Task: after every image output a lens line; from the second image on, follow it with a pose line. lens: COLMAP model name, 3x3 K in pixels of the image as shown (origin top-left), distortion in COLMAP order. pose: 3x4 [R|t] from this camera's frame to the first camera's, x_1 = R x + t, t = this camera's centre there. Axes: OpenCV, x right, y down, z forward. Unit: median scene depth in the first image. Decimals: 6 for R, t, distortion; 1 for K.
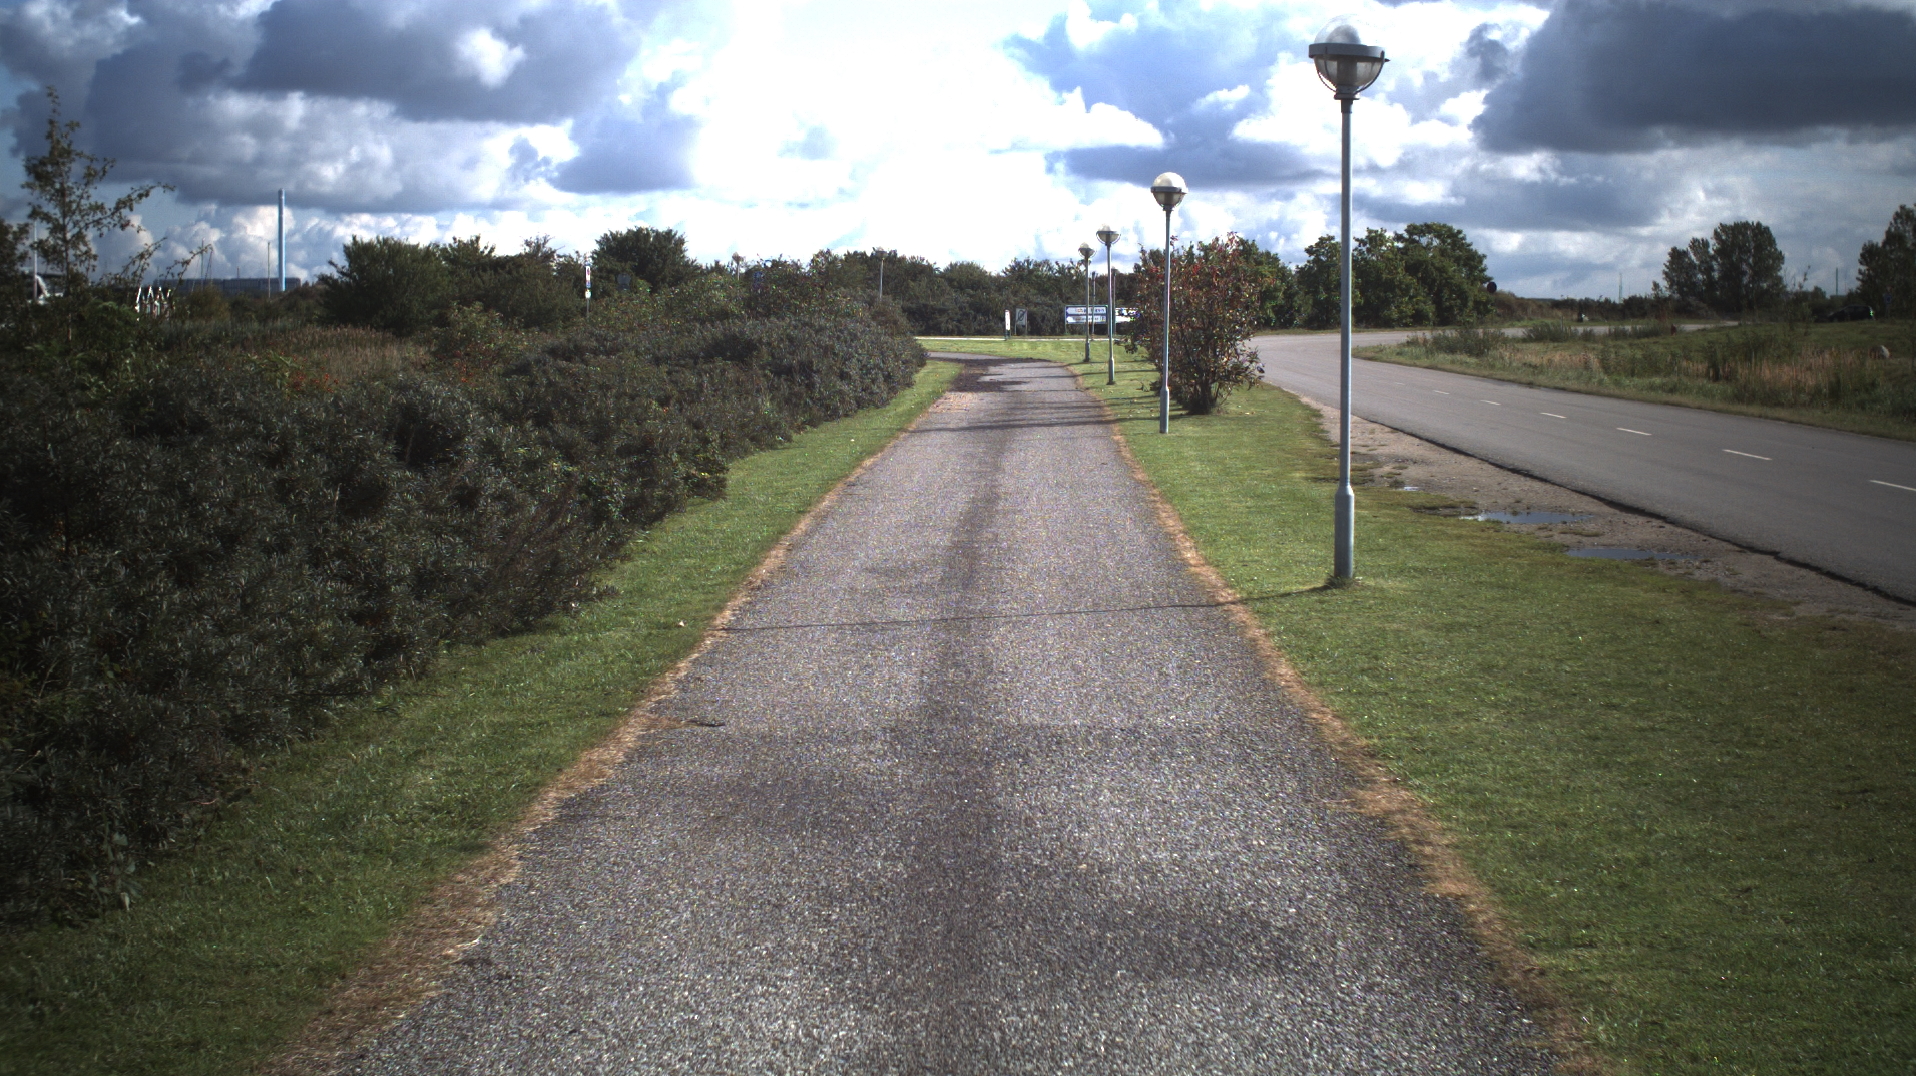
lens RADIAL K [[1321.2, 0, 952.5], [0, 1321.2, 543.5], [0, 0, 1]] dist [0.000452, -0.004458]
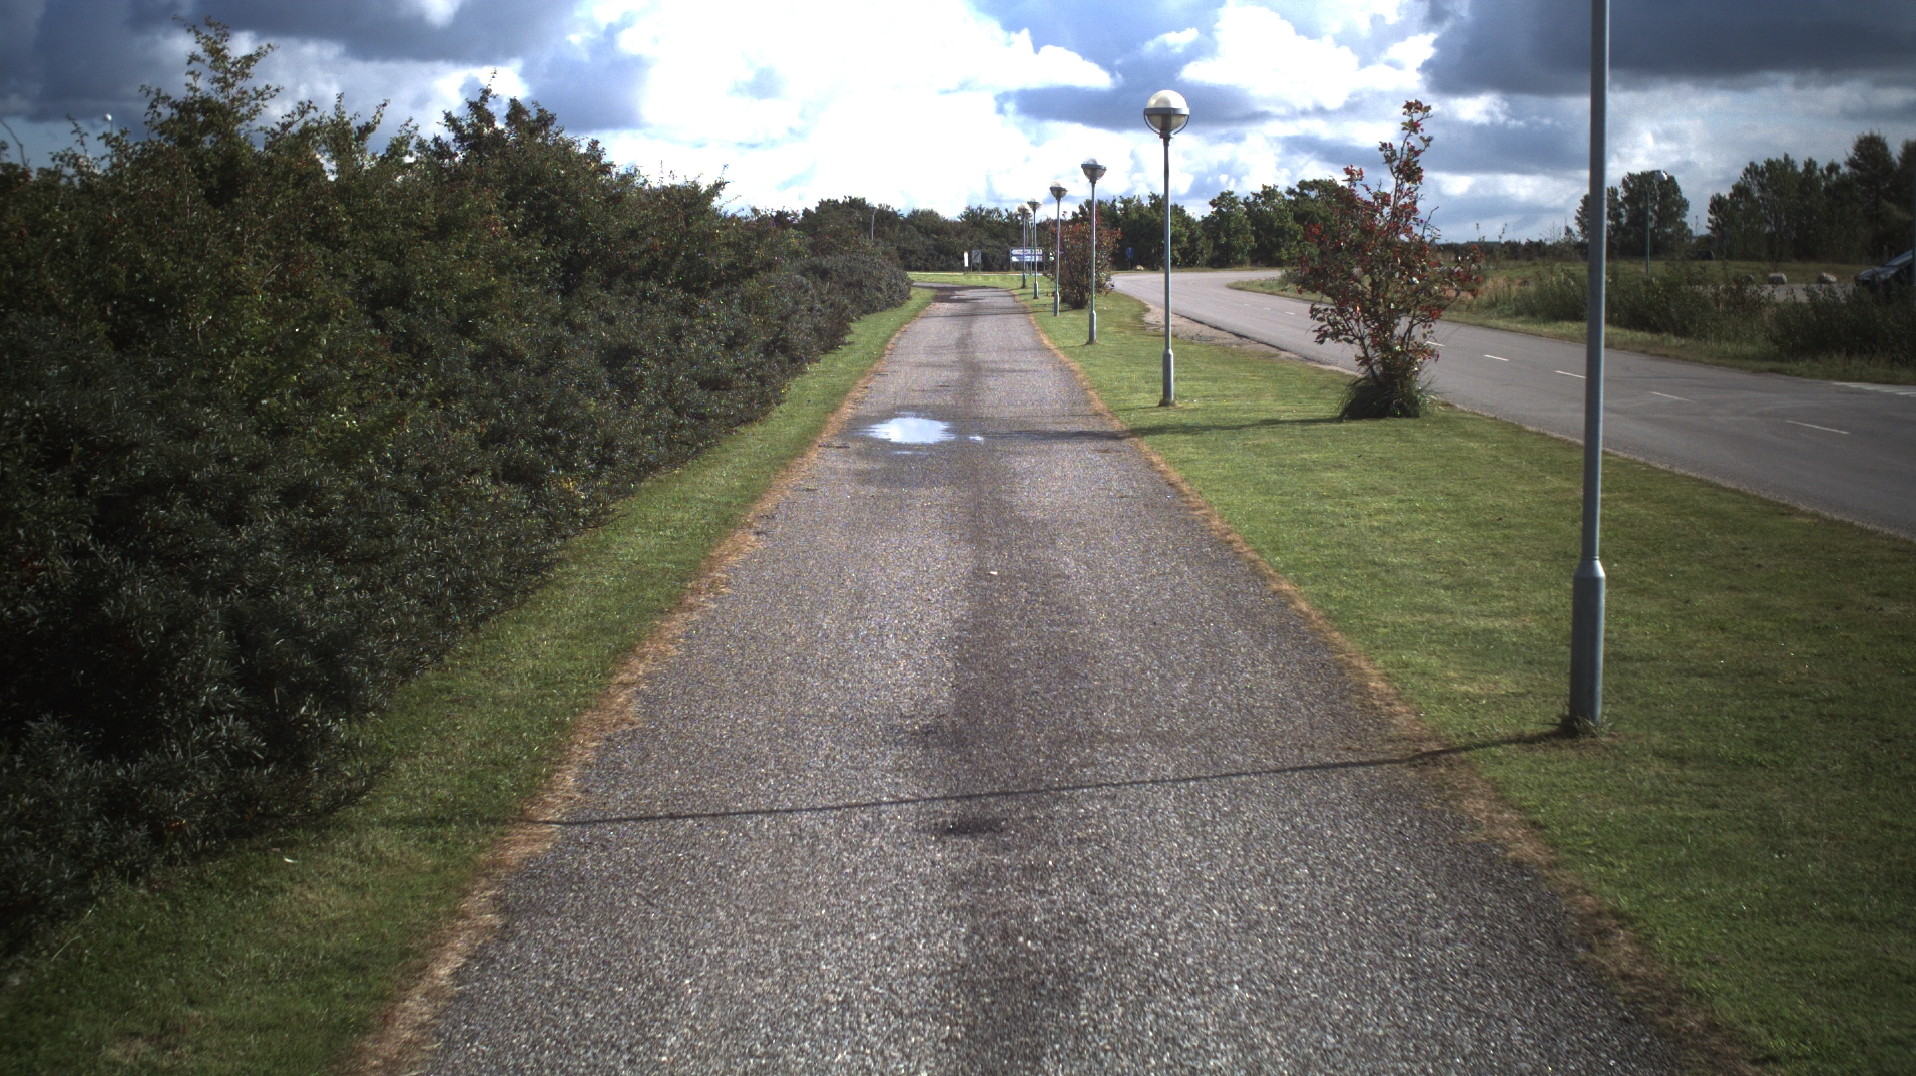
lens RADIAL K [[1460.6, 0, 936.3], [0, 1460.6, 516.1], [0, 0, 1]] dist [-0.008172, 0.000766]
pose [[0.999586, -0.002062, 0.028685, -0.020199], [0.001931, 0.999988, 0.004602, 0.053636], [-0.028694, -0.004545, 0.999578, -0.303478]]
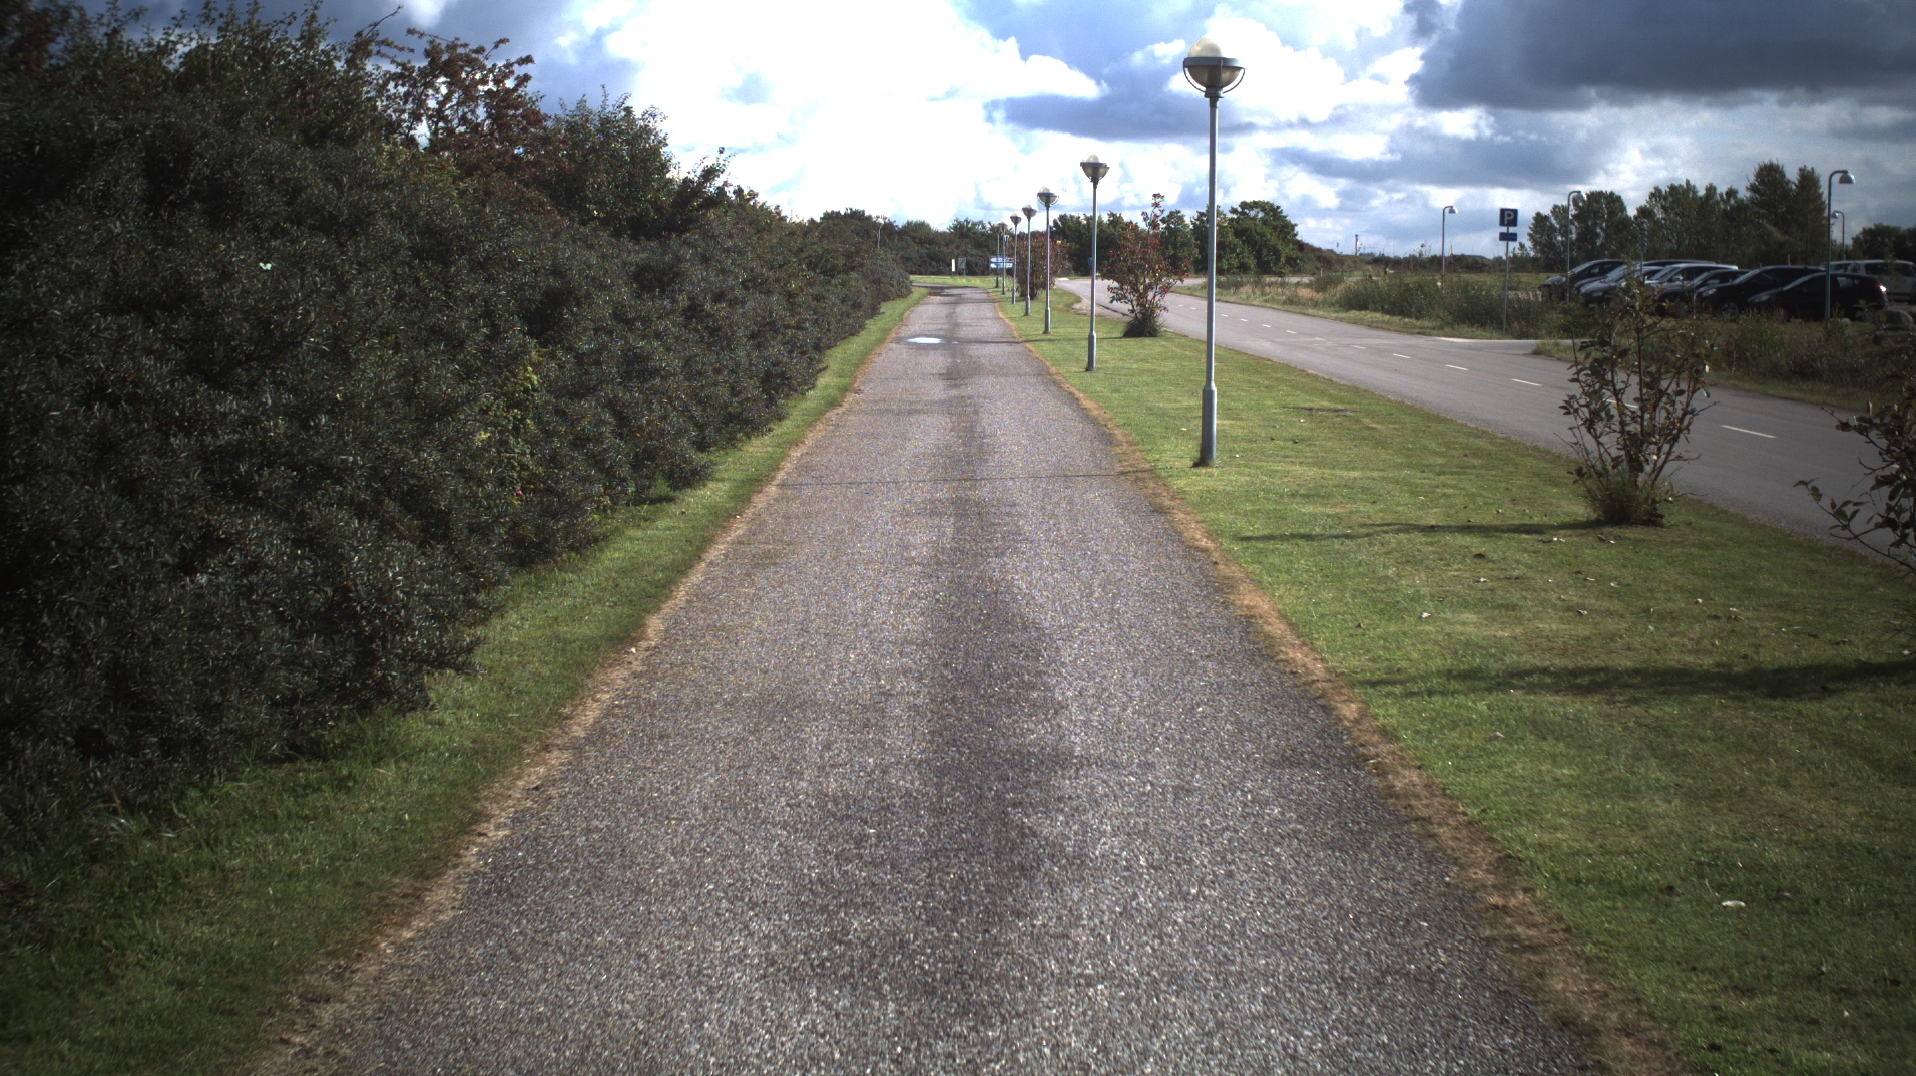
lens RADIAL K [[1623.7, 0, 977.9], [0, 1623.7, 564.5], [0, 0, 1]] dist [-0.011312, -0.006544]
pose [[0.997948, 0.002131, 0.063992, -0.037070], [-0.002865, 0.999931, 0.011391, 0.119094], [-0.063963, -0.011551, 0.997885, -0.674570]]
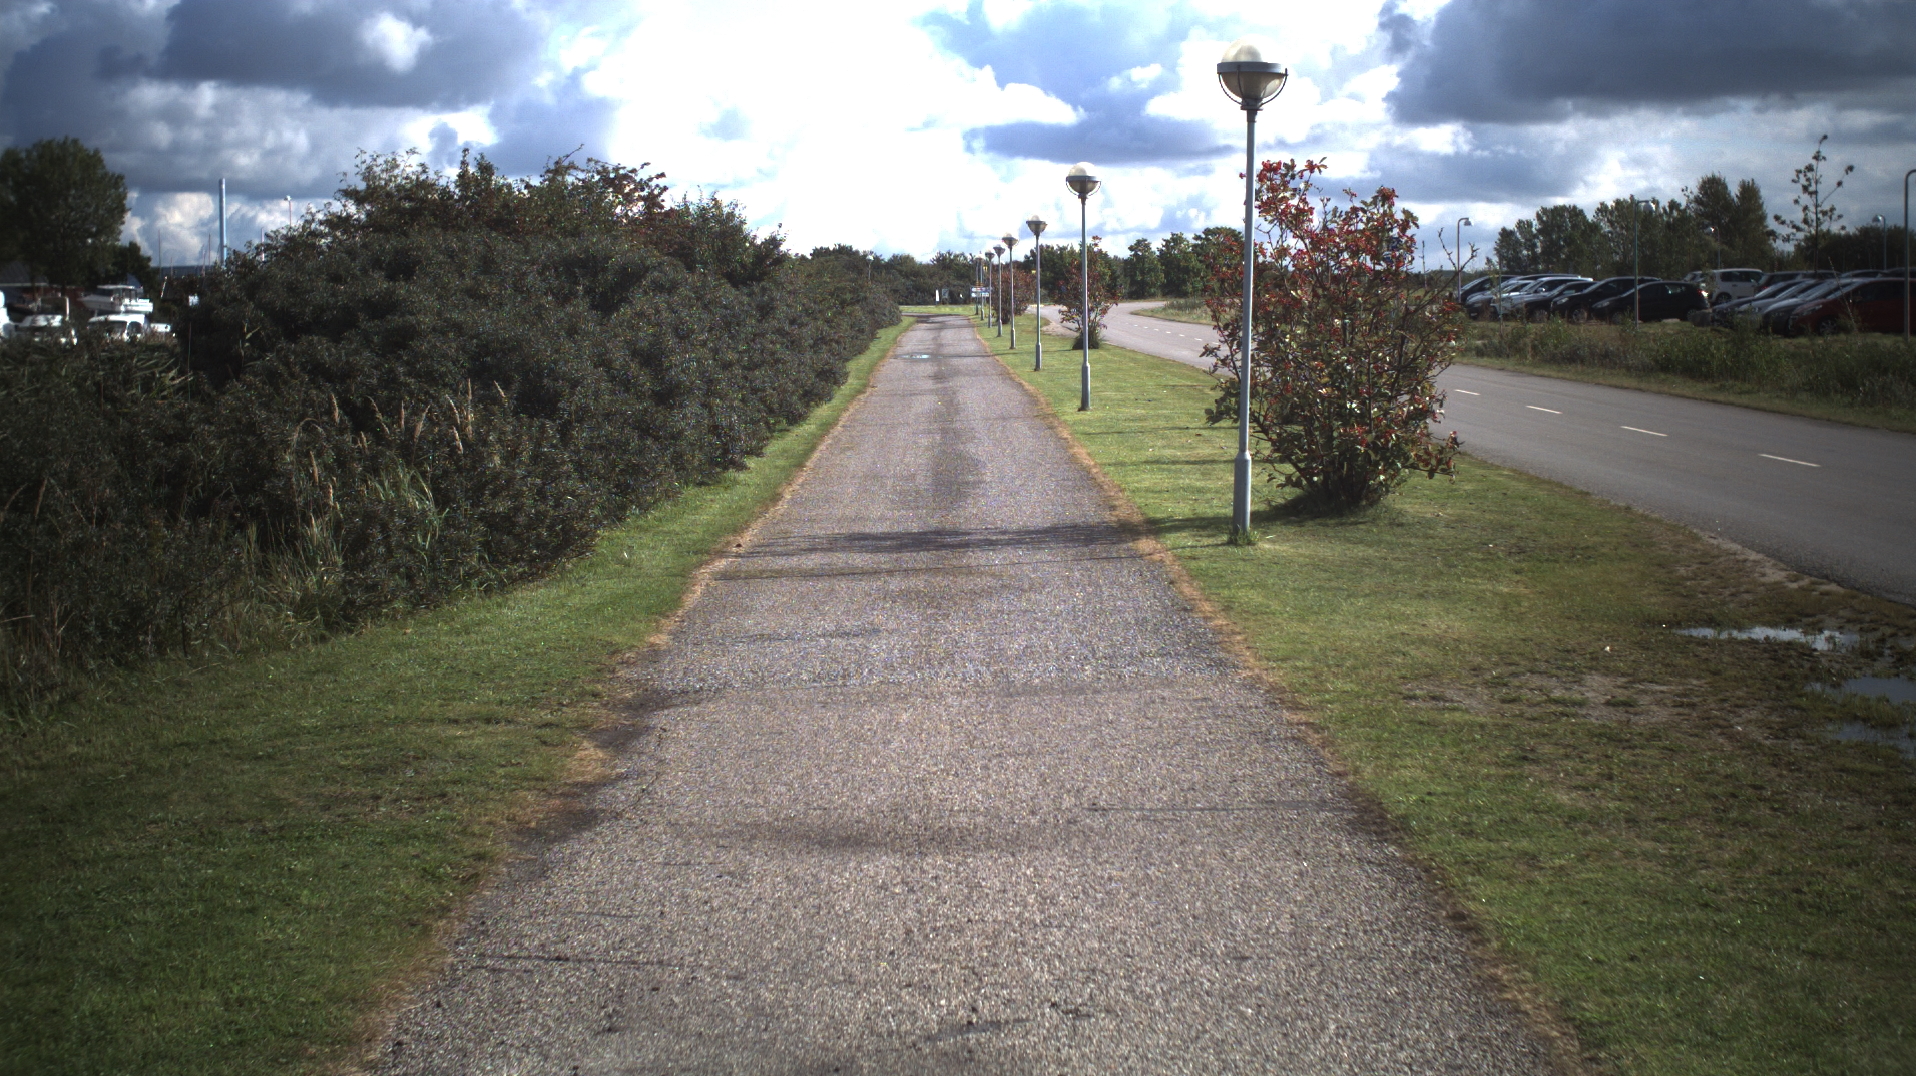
lens RADIAL K [[1715.2, 0, 1011.2], [0, 1715.2, 620.6], [0, 0, 1]] dist [-0.011740, -0.012460]
pose [[0.995886, -0.030216, 0.085427, -0.047201], [0.028765, 0.999421, 0.018162, 0.155722], [-0.085926, -0.015630, 0.996179, -0.893435]]
